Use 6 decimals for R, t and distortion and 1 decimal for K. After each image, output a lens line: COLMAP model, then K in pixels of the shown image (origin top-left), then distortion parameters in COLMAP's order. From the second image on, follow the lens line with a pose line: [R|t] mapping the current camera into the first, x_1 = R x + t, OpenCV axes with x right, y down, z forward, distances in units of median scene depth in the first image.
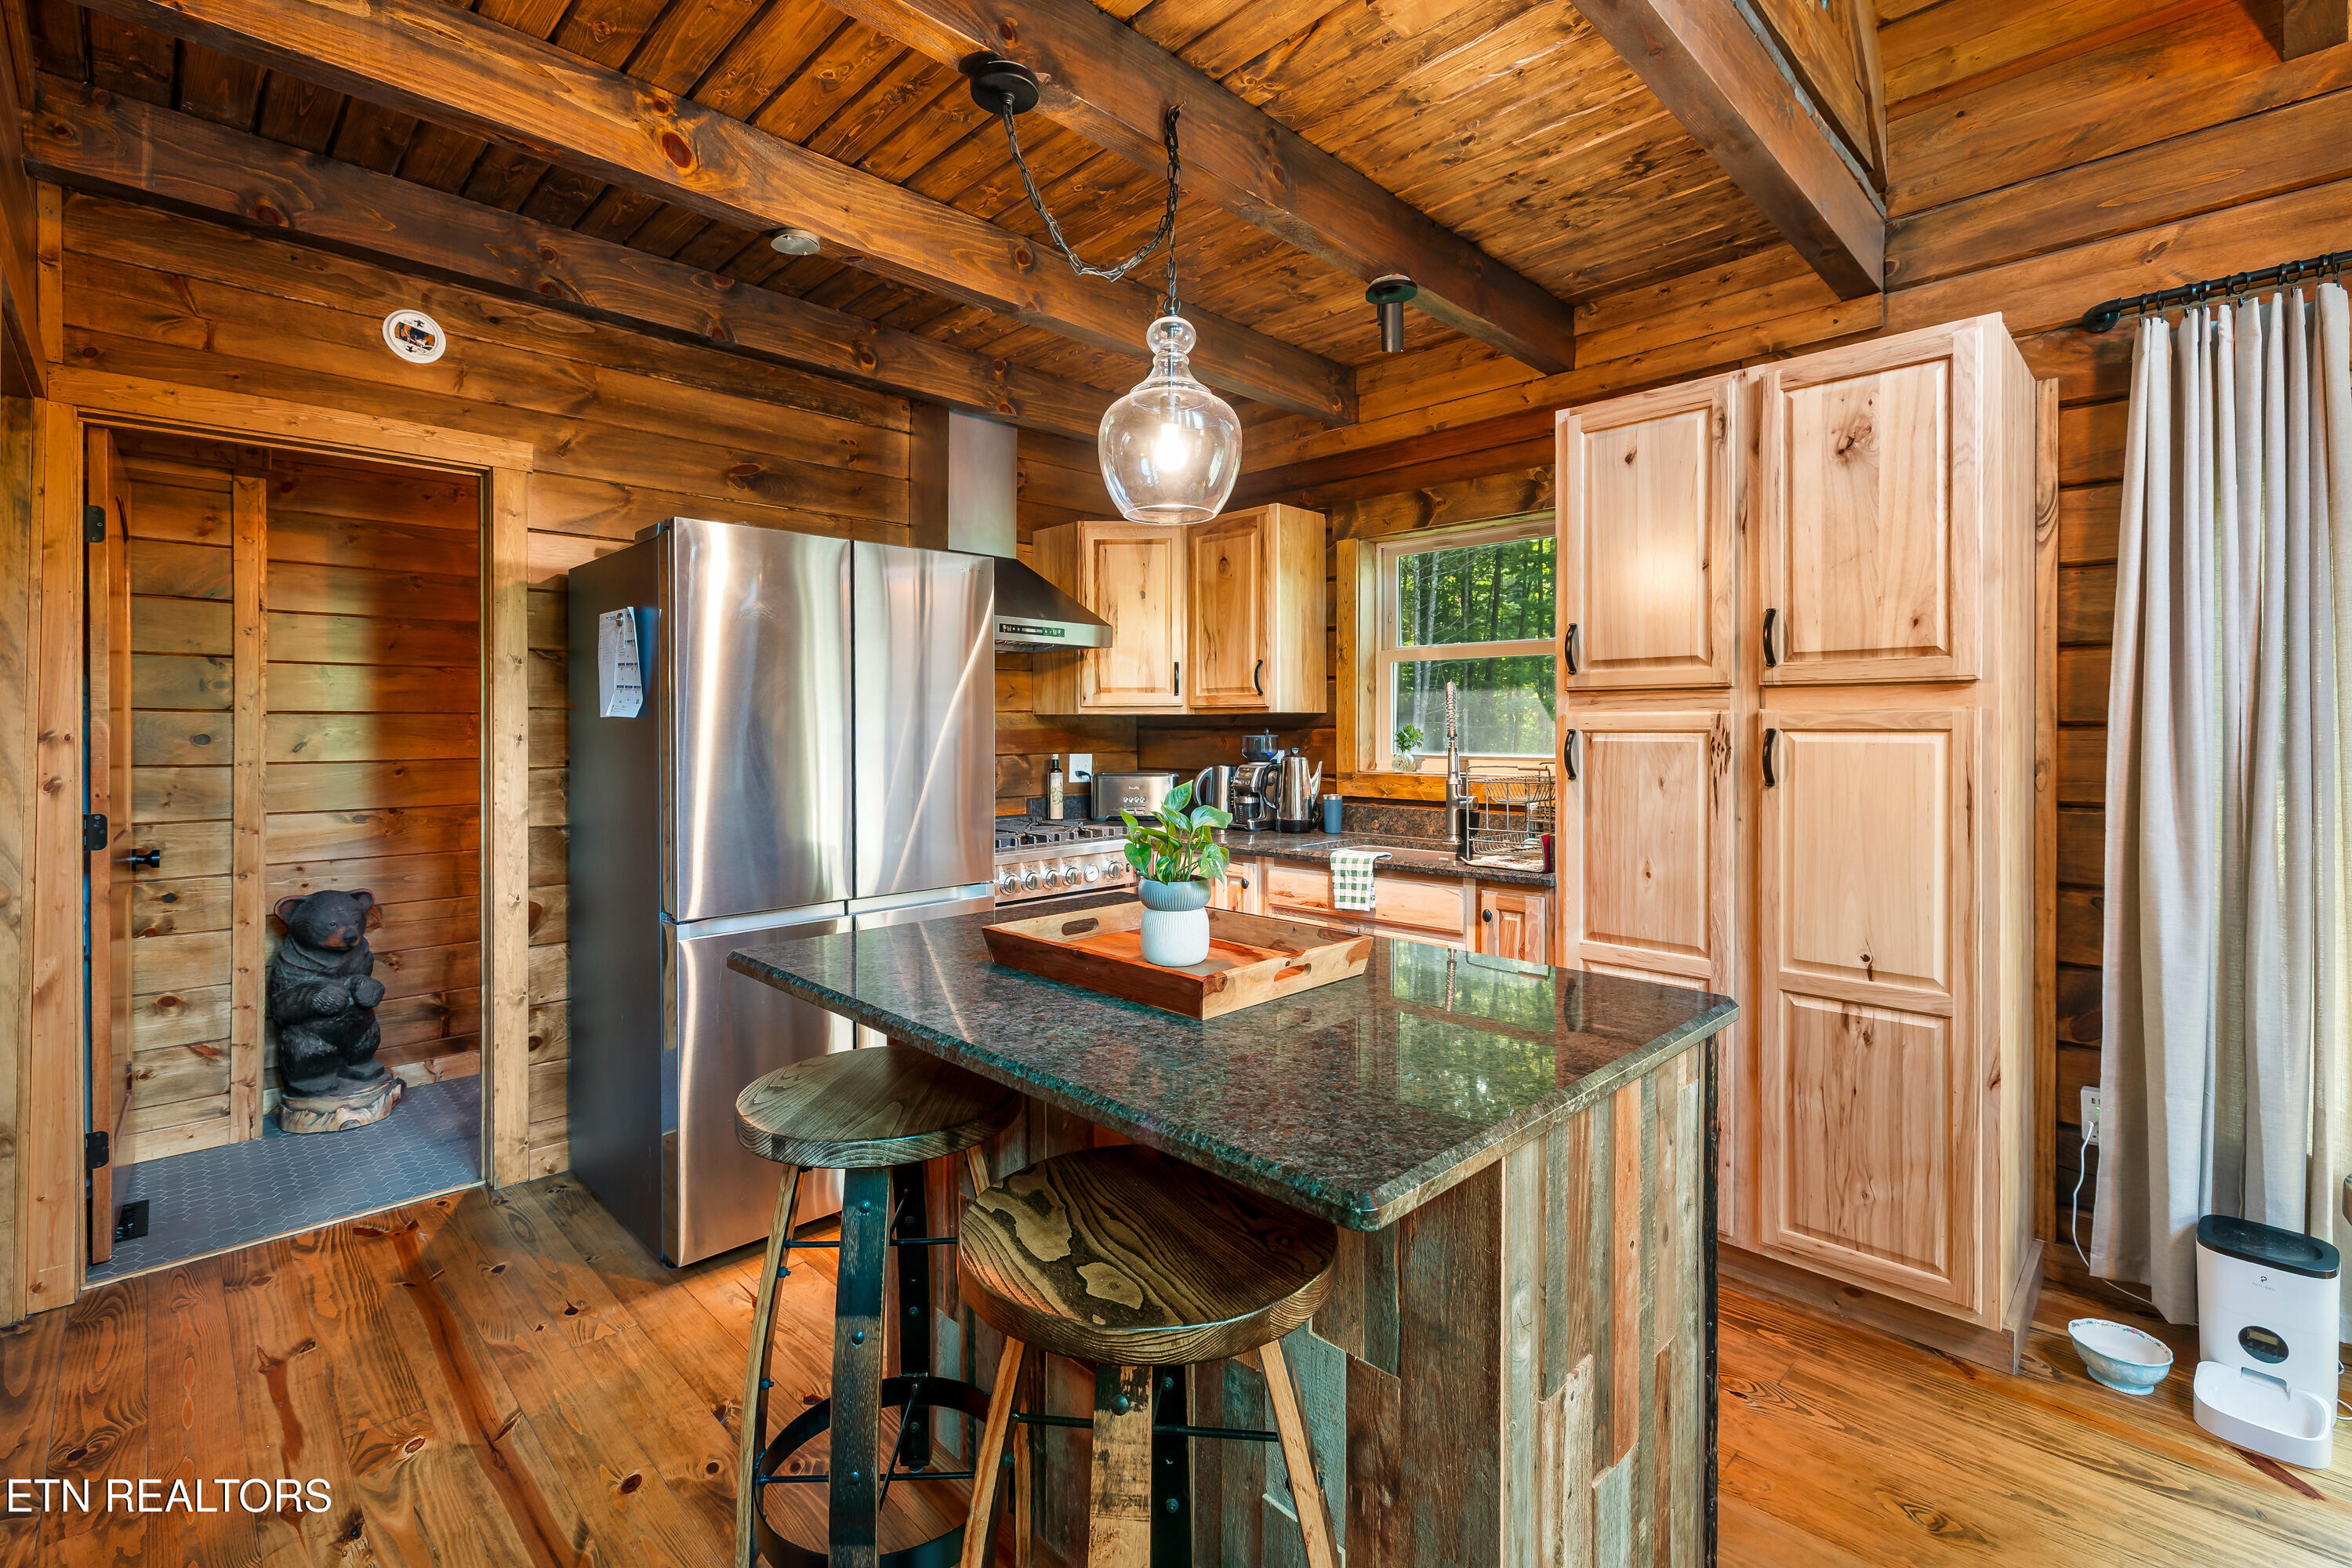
lens RADIAL K [[1049.4, 0, 1153.0], [0, 1049.4, 730.0], [0, 0, 1]] dist [0.000479, -0.000206]
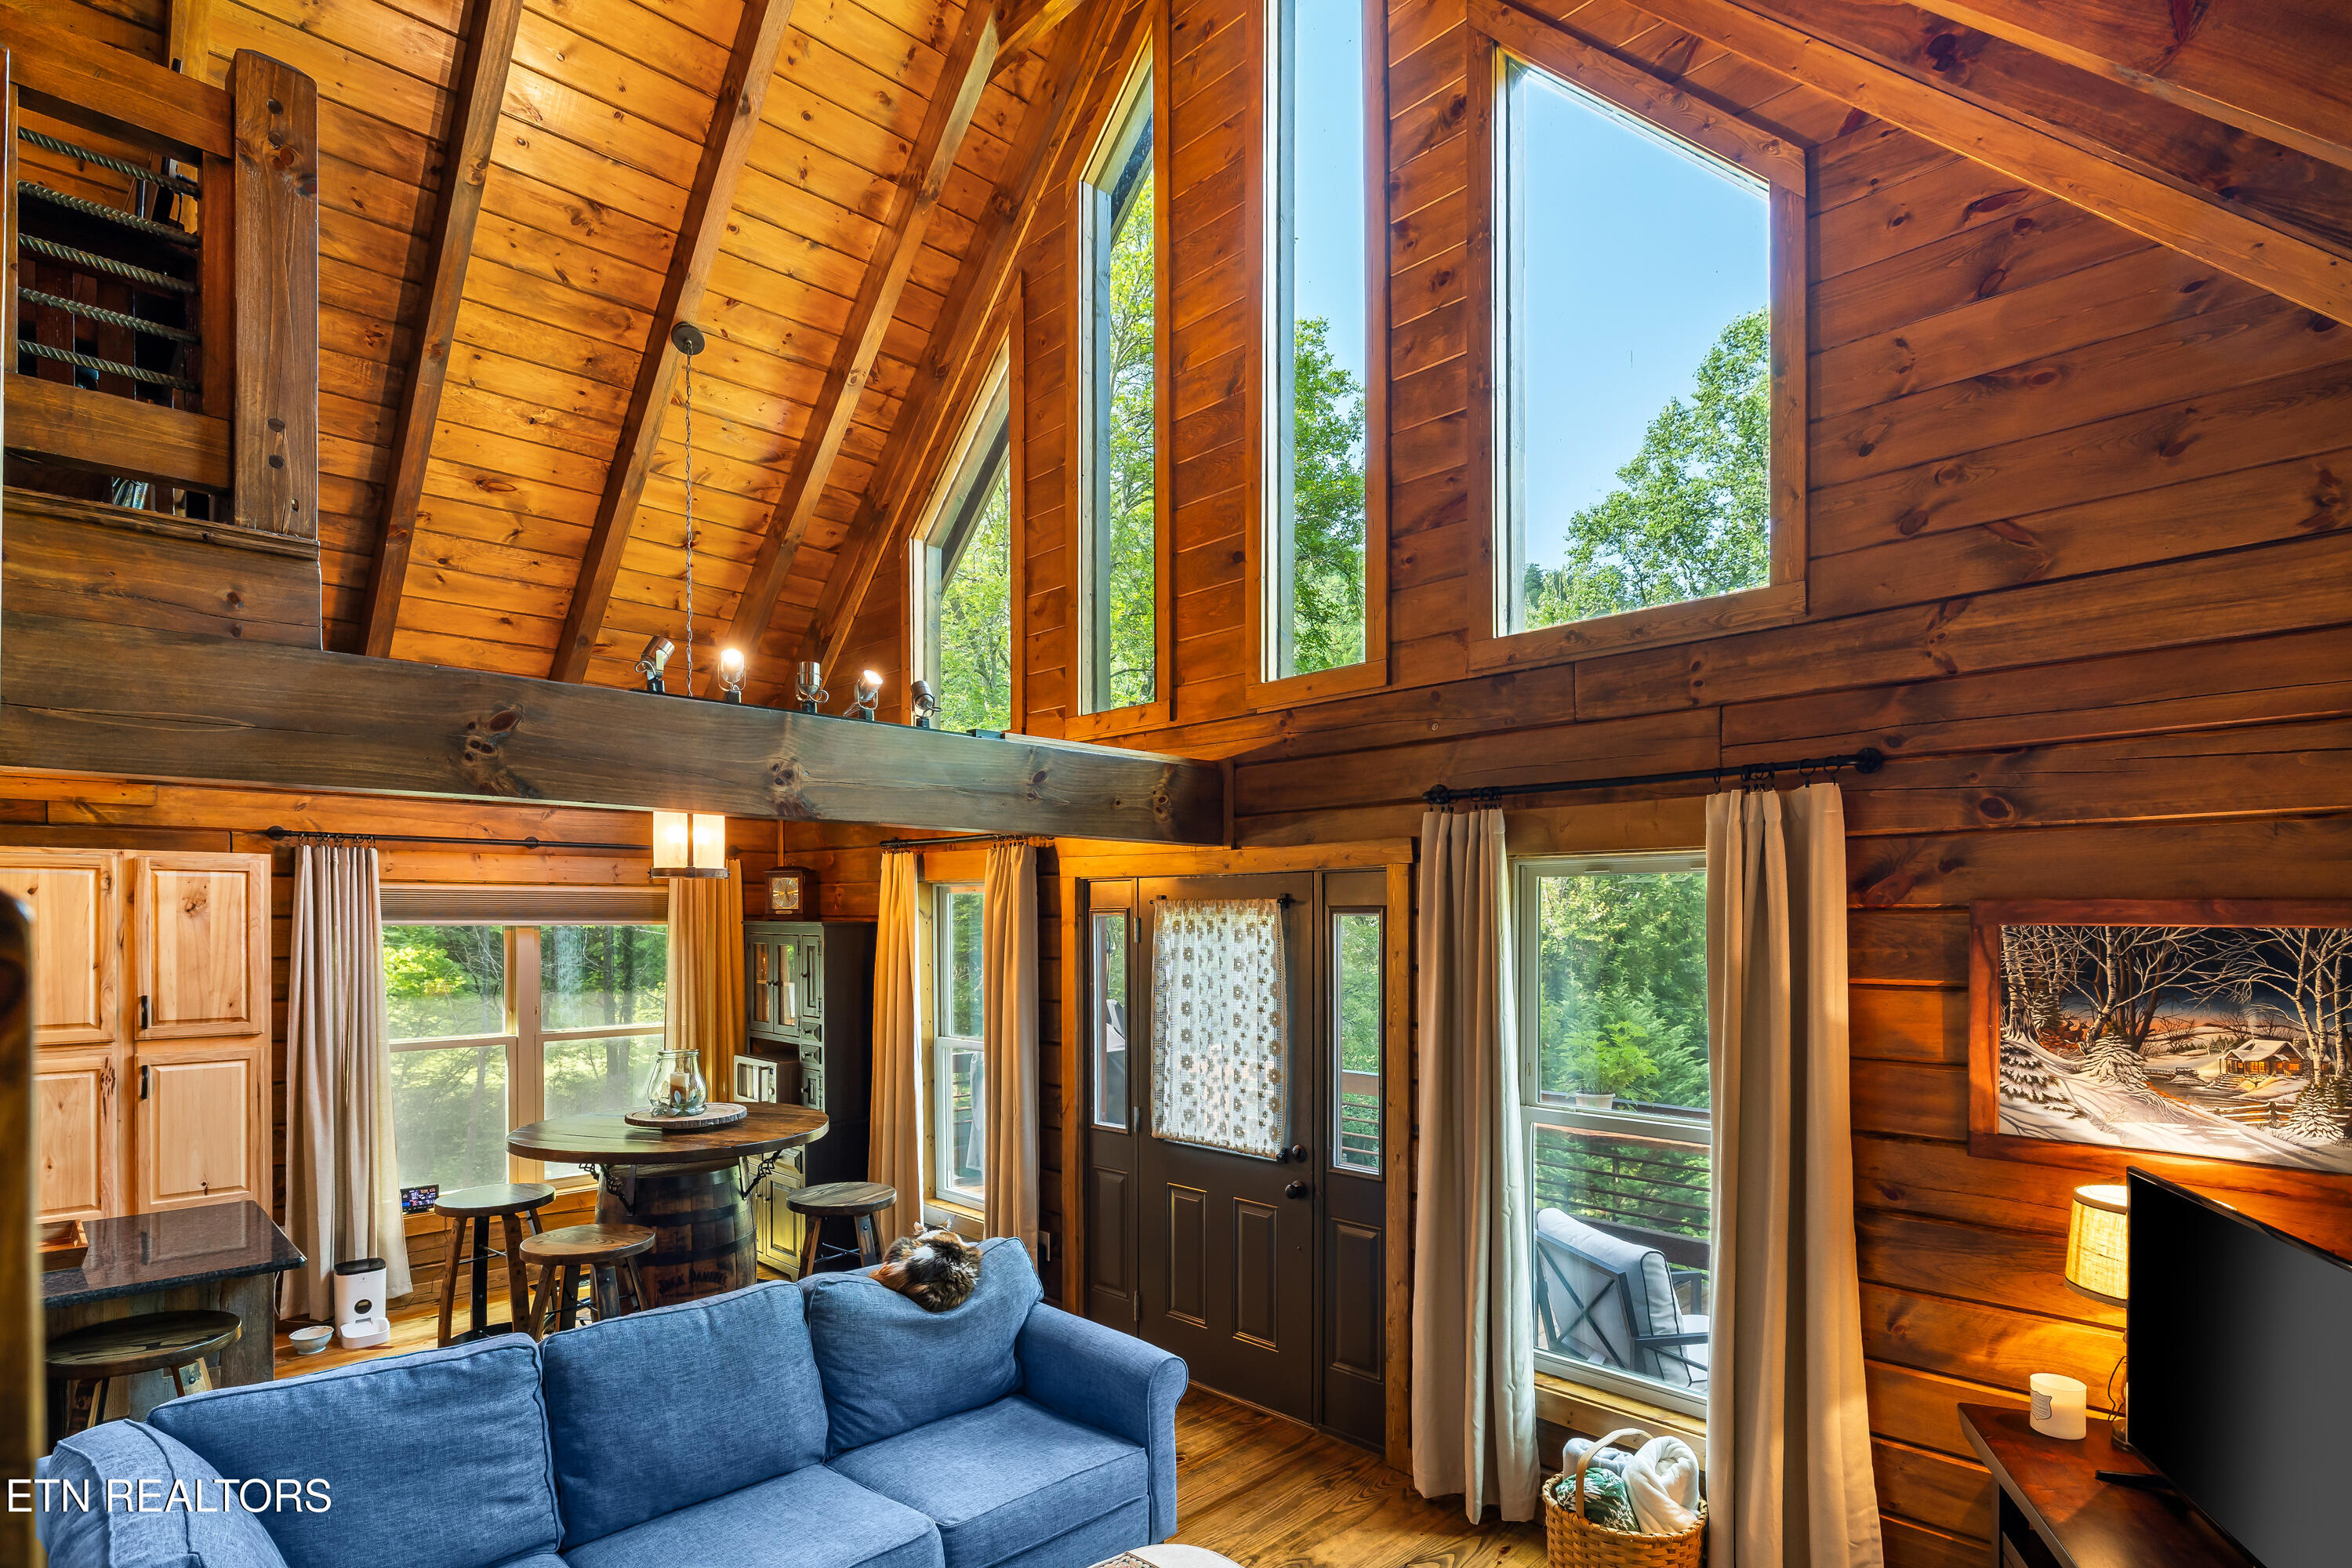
lens RADIAL K [[1206.9, 0, 1145.6], [0, 1206.9, 913.8], [0, 0, 1]] dist [0.005332, 0.000855]
pose [[0.000978, -0.002184, 0.999997, -1.352650], [-0.000049, 0.999998, 0.002184, -0.246034], [-1.000000, -0.000051, 0.000977, -0.622325]]
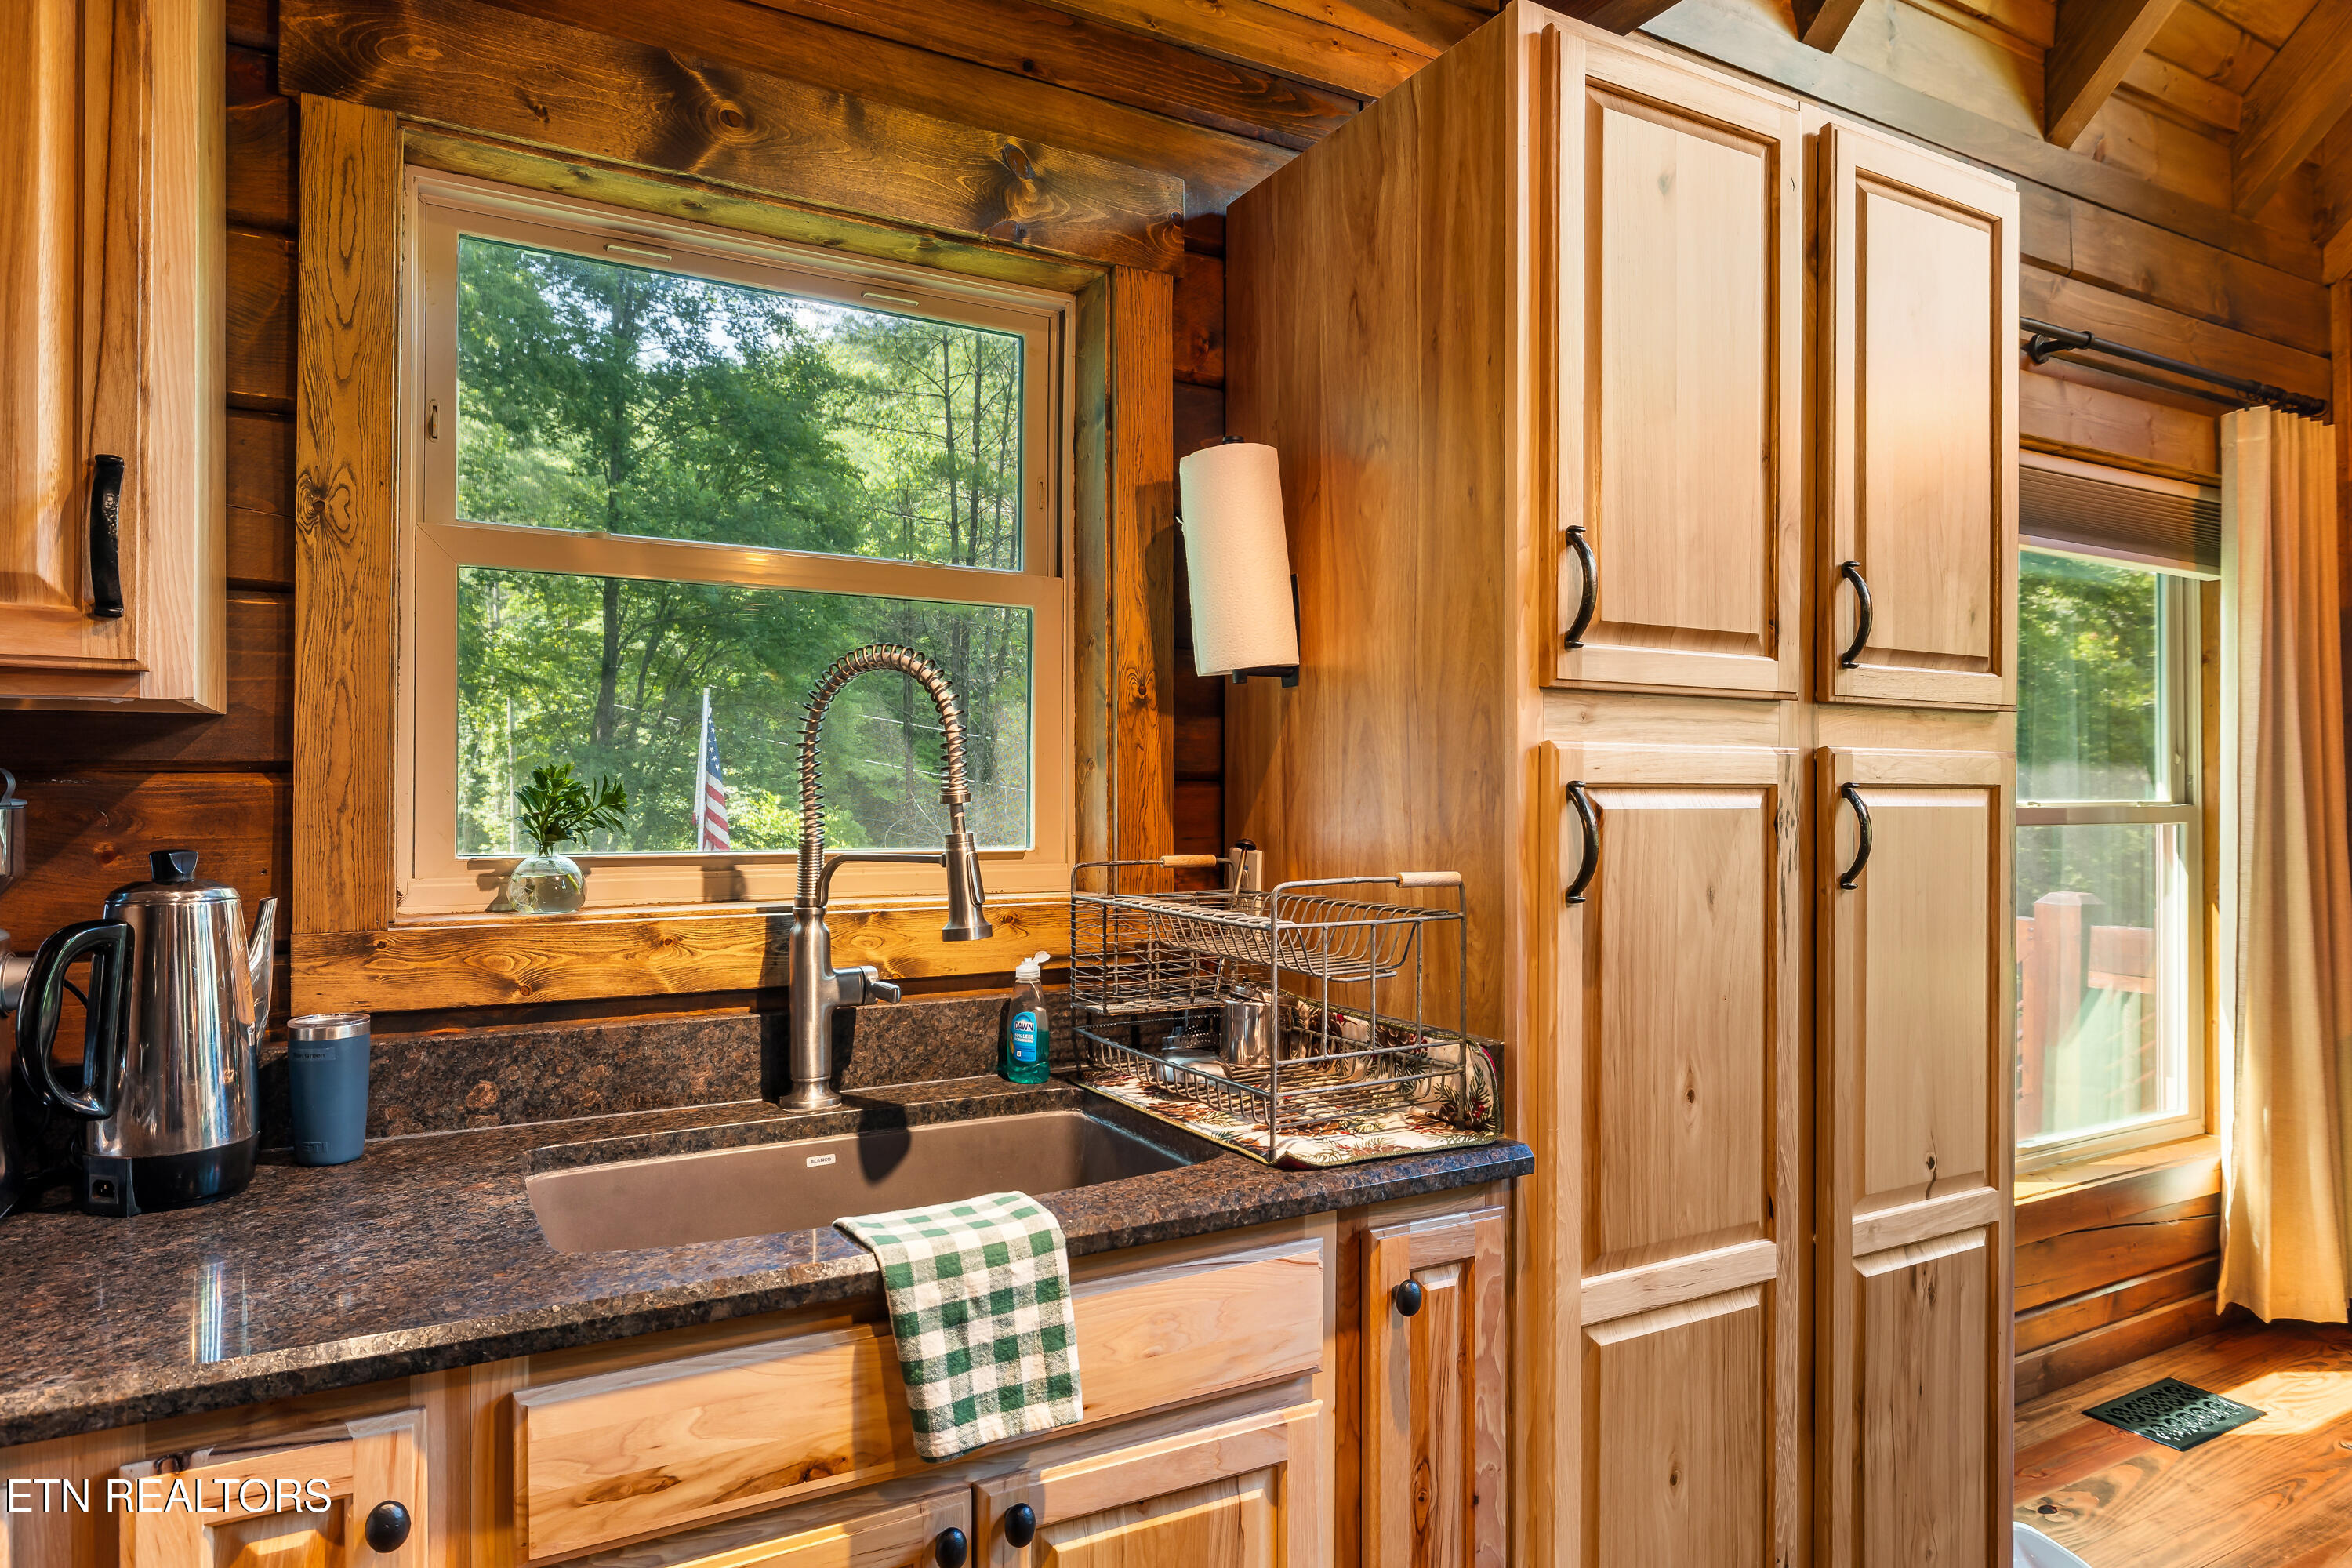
lens RADIAL K [[1392.4, 0, 1177.5], [0, 1392.4, 792.6], [0, 0, 1]] dist [-0.004995, -0.000175]
pose [[0.257305, 0.003303, 0.966325, -0.190378], [-0.001997, 0.999994, -0.002887, 0.006678], [-0.966328, -0.001187, 0.257310, 1.115866]]
